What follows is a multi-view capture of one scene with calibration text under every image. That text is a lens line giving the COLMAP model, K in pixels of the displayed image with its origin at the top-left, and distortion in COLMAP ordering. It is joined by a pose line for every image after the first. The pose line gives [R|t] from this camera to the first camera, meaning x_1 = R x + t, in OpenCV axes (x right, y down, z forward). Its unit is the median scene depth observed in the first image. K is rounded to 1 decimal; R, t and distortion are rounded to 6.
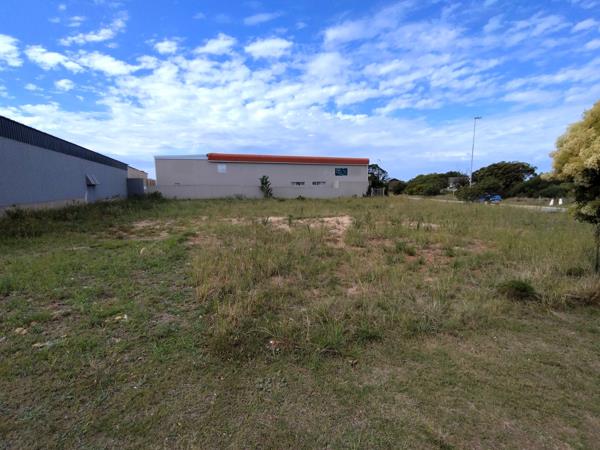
lens RADIAL K [[288.8, 0, 302.2], [0, 288.8, 225.7], [0, 0, 1]] dist [-0.015453, 0.009516]
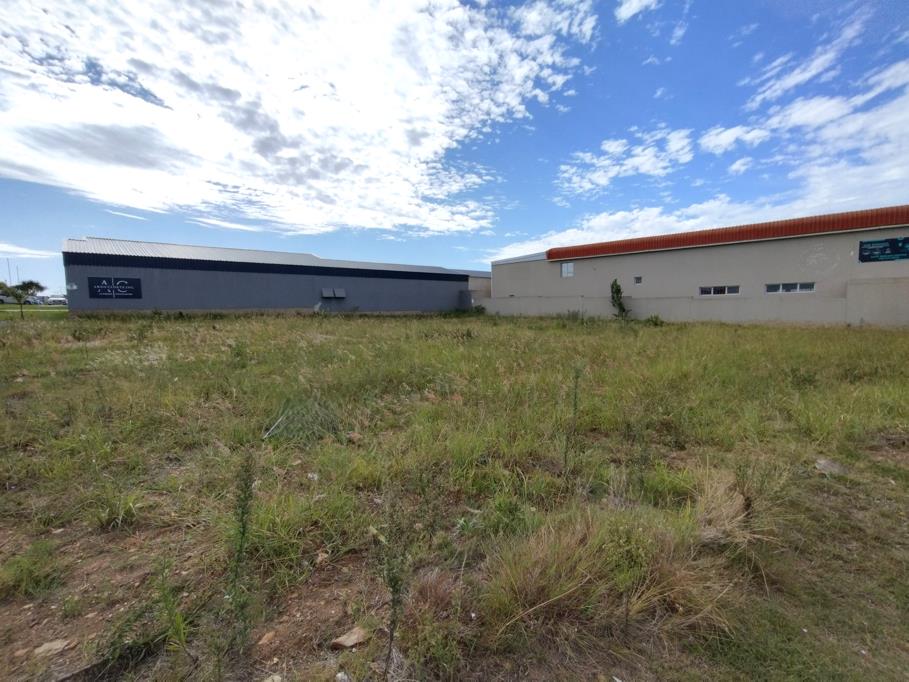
lens RADIAL K [[437.6, 0, 457.9], [0, 437.6, 342.0], [0, 0, 1]] dist [-0.015453, 0.009516]
pose [[0.295391, 0.078021, -0.952185, 0.460276], [-0.127724, 0.990938, 0.041573, -0.042573], [0.946800, 0.109336, 0.302679, 0.407360]]
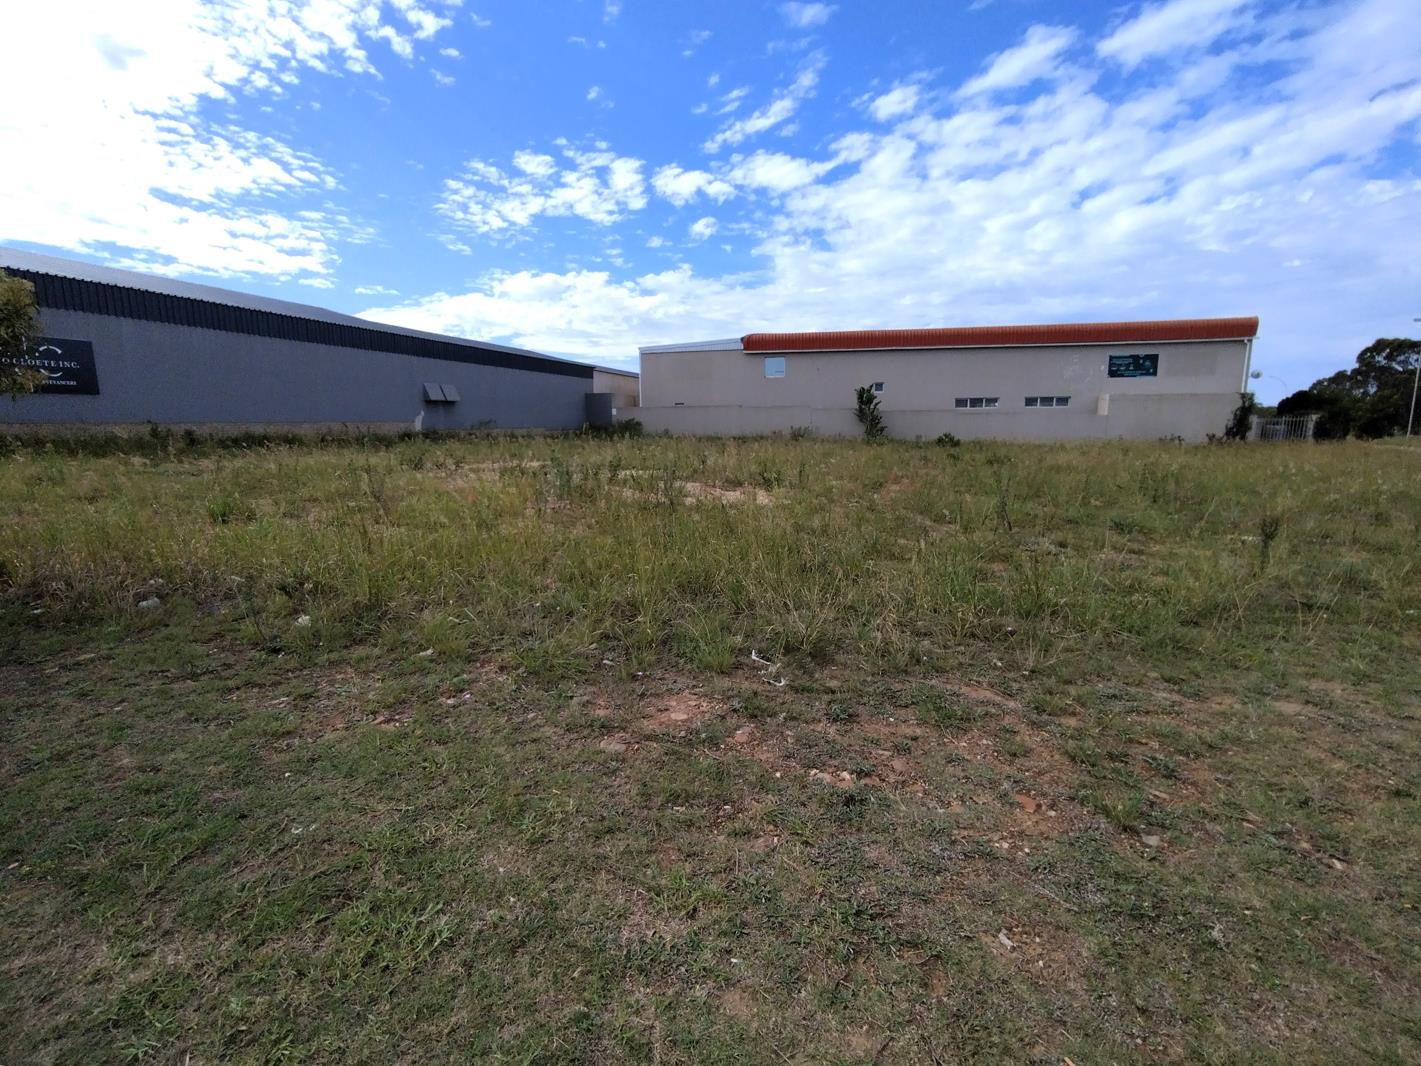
lens RADIAL K [[684.0, 0, 715.8], [0, 684.0, 534.6], [0, 0, 1]] dist [-0.015453, 0.009516]
pose [[0.787164, 0.105527, -0.607649, 0.251153], [-0.087161, 0.994399, 0.059782, -0.000574], [0.610554, 0.005905, 0.791952, 0.099453]]
